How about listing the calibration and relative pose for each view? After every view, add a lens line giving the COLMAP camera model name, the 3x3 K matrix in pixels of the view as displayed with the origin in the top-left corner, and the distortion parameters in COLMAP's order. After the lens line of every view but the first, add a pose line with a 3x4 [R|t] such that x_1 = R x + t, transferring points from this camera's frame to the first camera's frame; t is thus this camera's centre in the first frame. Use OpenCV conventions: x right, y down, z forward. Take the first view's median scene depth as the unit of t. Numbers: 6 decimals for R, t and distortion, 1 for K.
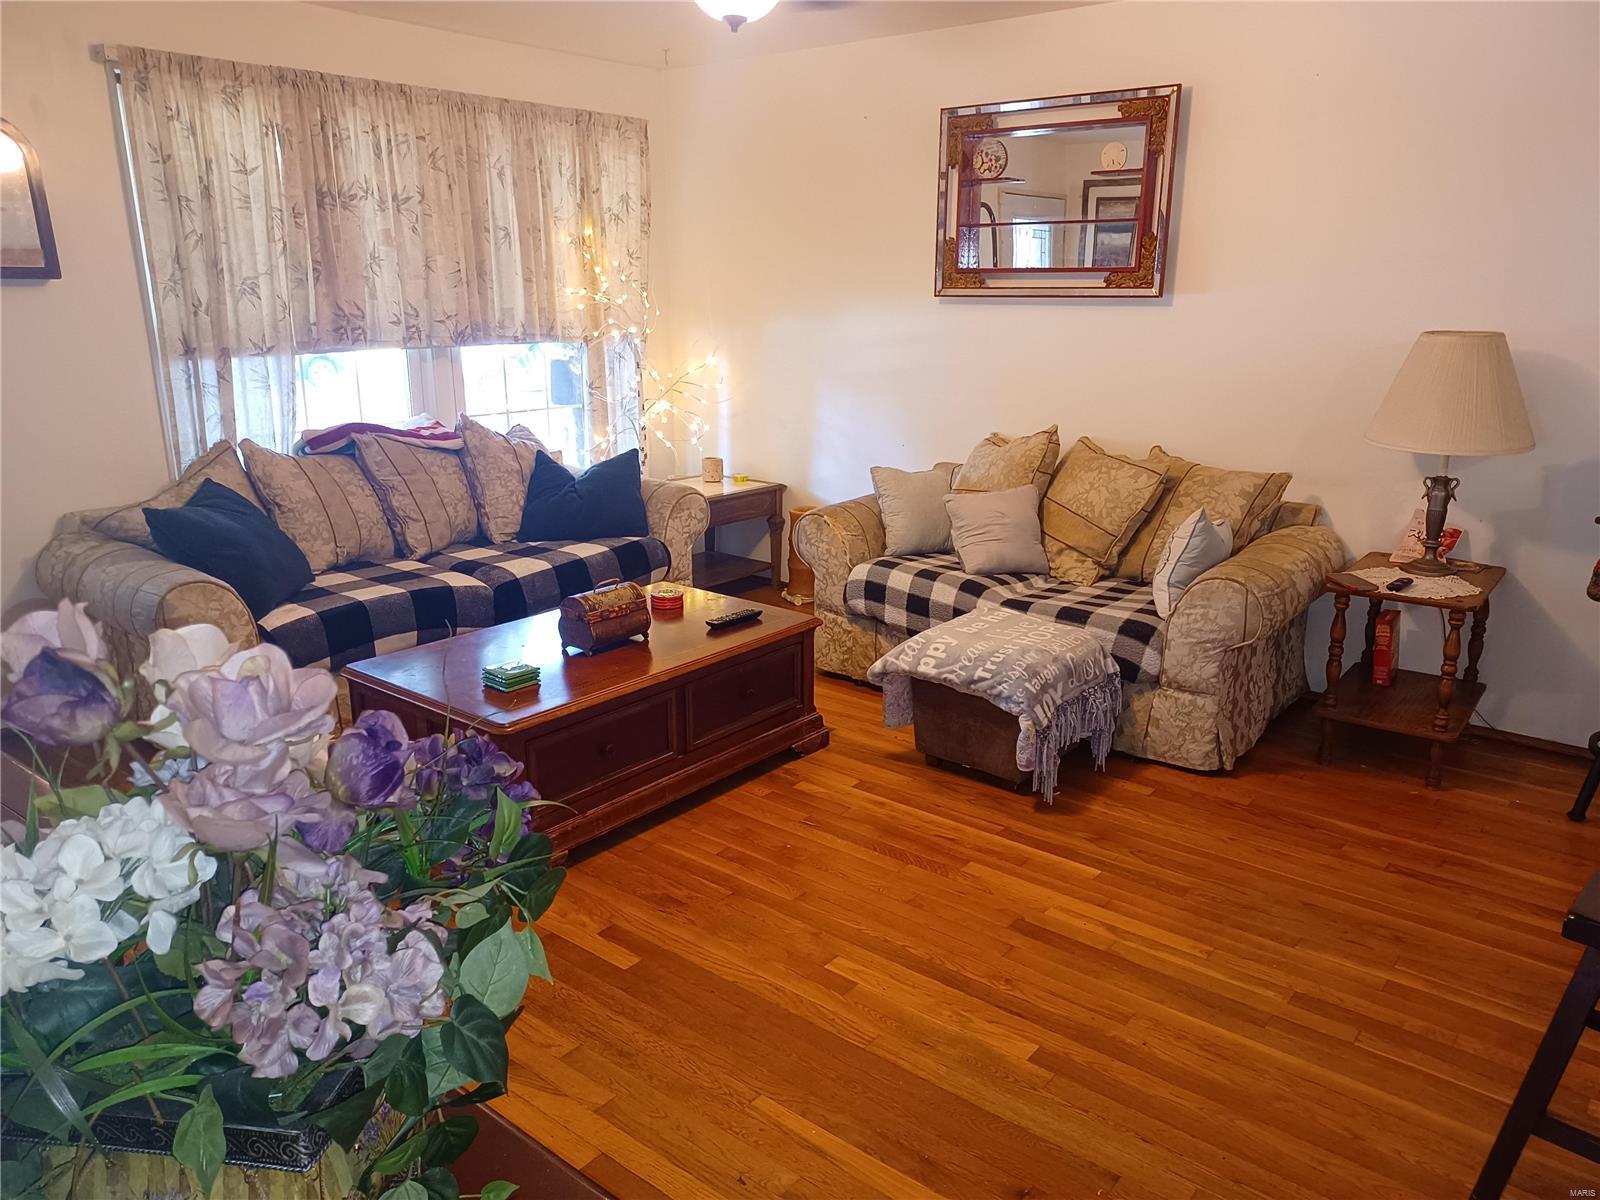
lens RADIAL K [[1148.8, 0, 800.0], [0, 1148.8, 600.0], [0, 0, 1]] dist [0.002638, 0.013260]
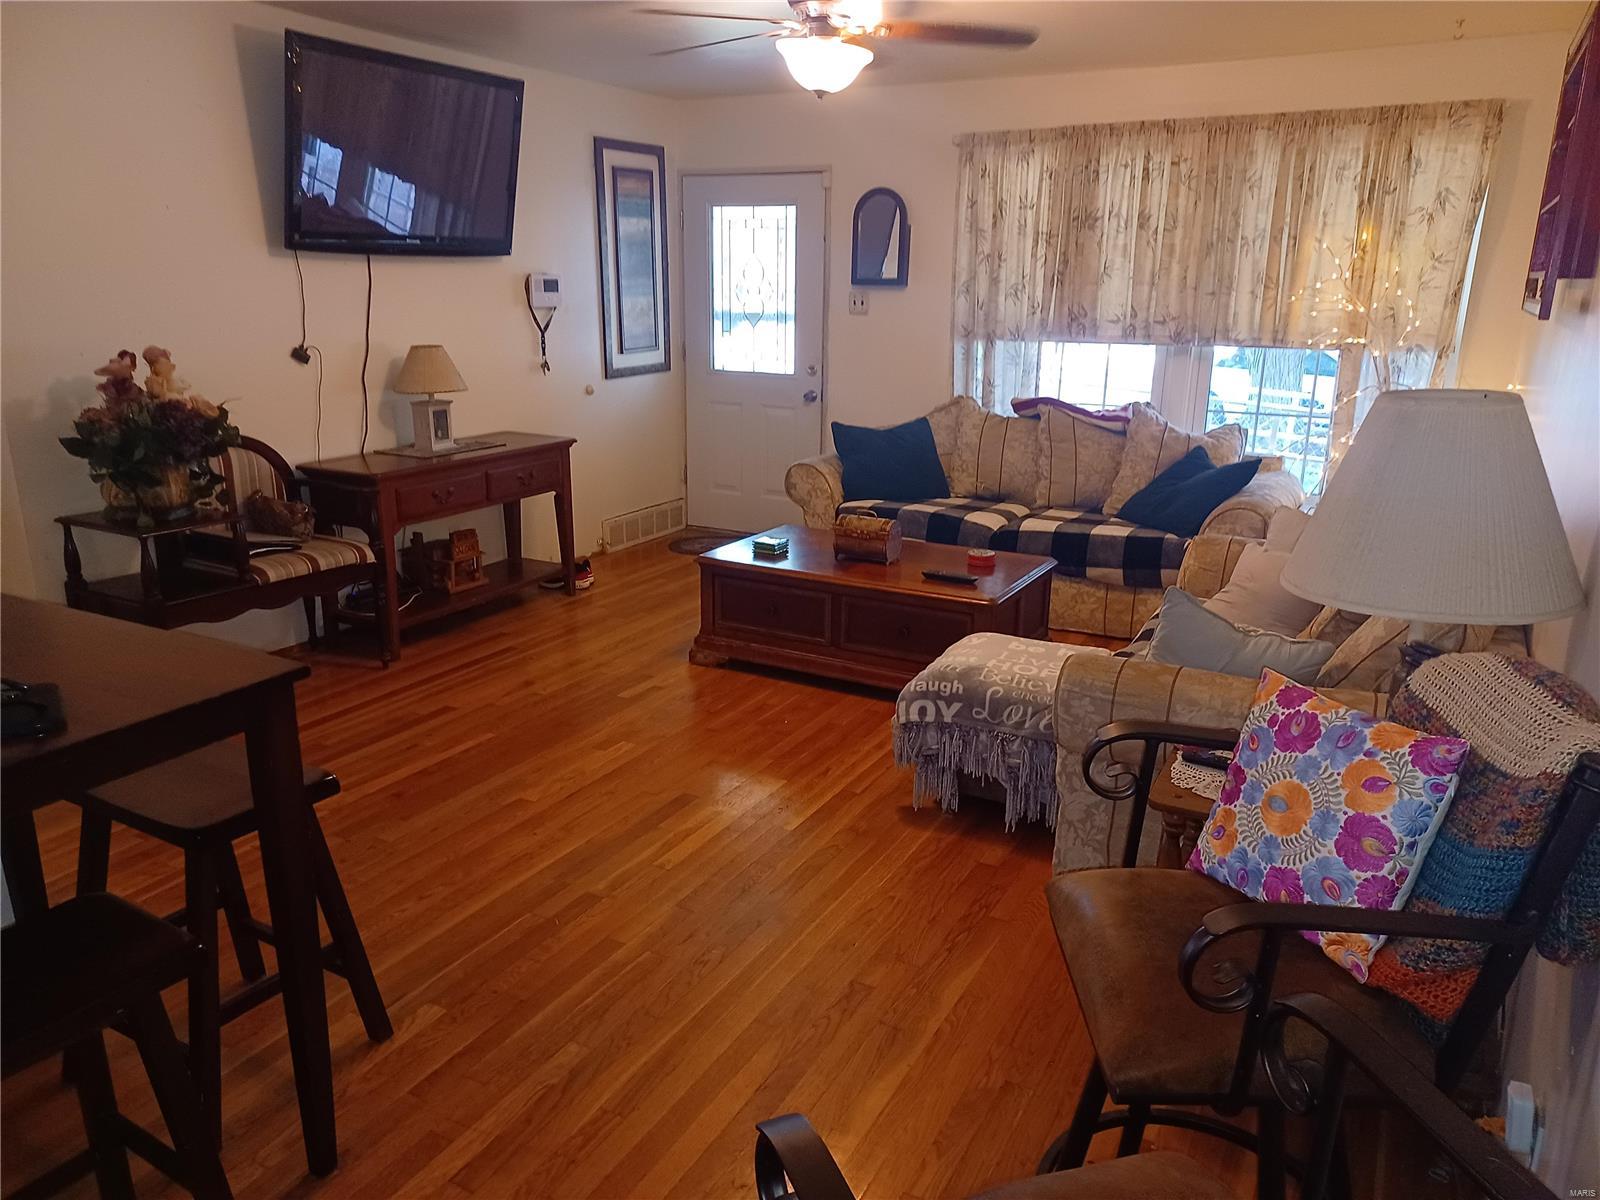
lens RADIAL K [[1148.8, 0, 800.0], [0, 1148.8, 600.0], [0, 0, 1]] dist [0.002638, 0.013260]
pose [[0.176911, 0.262622, -0.948542, 0.851157], [-0.272268, 0.939193, 0.209253, -0.135649], [0.945819, 0.221238, 0.237657, 0.489011]]
